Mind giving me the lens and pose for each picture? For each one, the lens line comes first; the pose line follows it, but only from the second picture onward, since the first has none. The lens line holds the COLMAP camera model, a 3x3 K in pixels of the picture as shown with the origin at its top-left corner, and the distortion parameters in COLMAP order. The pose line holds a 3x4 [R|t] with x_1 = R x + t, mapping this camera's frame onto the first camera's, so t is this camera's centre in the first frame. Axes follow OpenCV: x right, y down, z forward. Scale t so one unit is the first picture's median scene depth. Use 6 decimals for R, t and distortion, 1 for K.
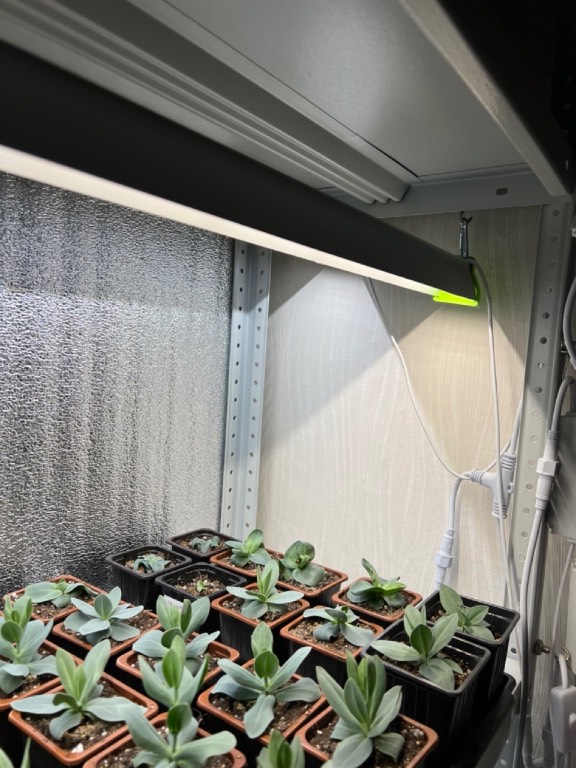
lens RADIAL K [[570.4, 0, 272.4], [0, 570.4, 386.6], [0, 0, 1]] dist [0.040198, -0.073753]
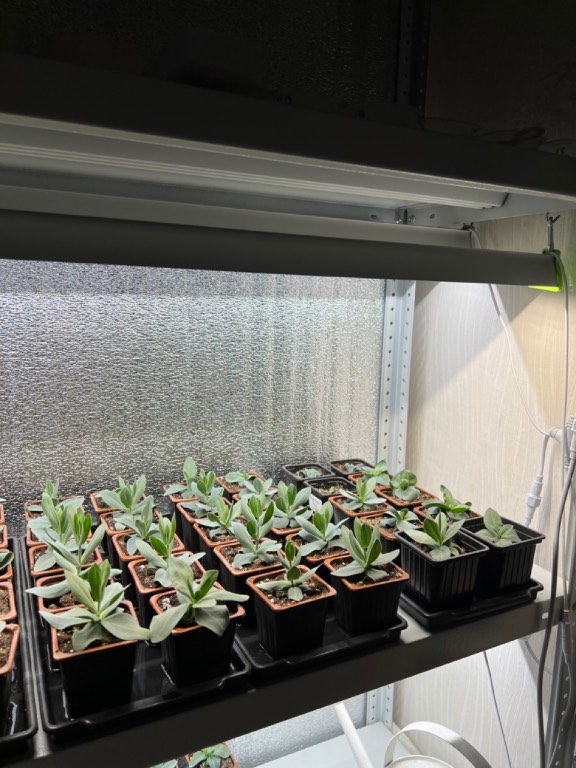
lens RADIAL K [[570.4, 0, 286.5], [0, 570.4, 383.2], [0, 0, 1]] dist [0.040198, -0.073753]
pose [[0.881325, 0.035672, -0.471162, 0.411021], [-0.007226, 0.998047, 0.062047, -0.019057], [0.472455, -0.051279, 0.879861, -0.313271]]
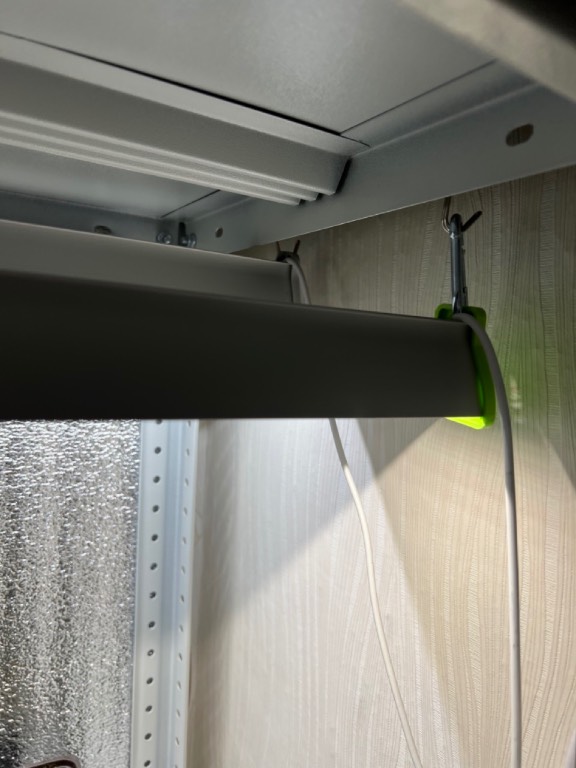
lens RADIAL K [[570.4, 0, 286.6], [0, 570.4, 381.4], [0, 0, 1]] dist [0.040198, -0.073753]
pose [[0.925338, 0.001643, -0.379139, 0.366690], [-0.020503, 0.998744, -0.045710, -0.146607], [0.378588, 0.050070, 0.924210, 0.555100]]
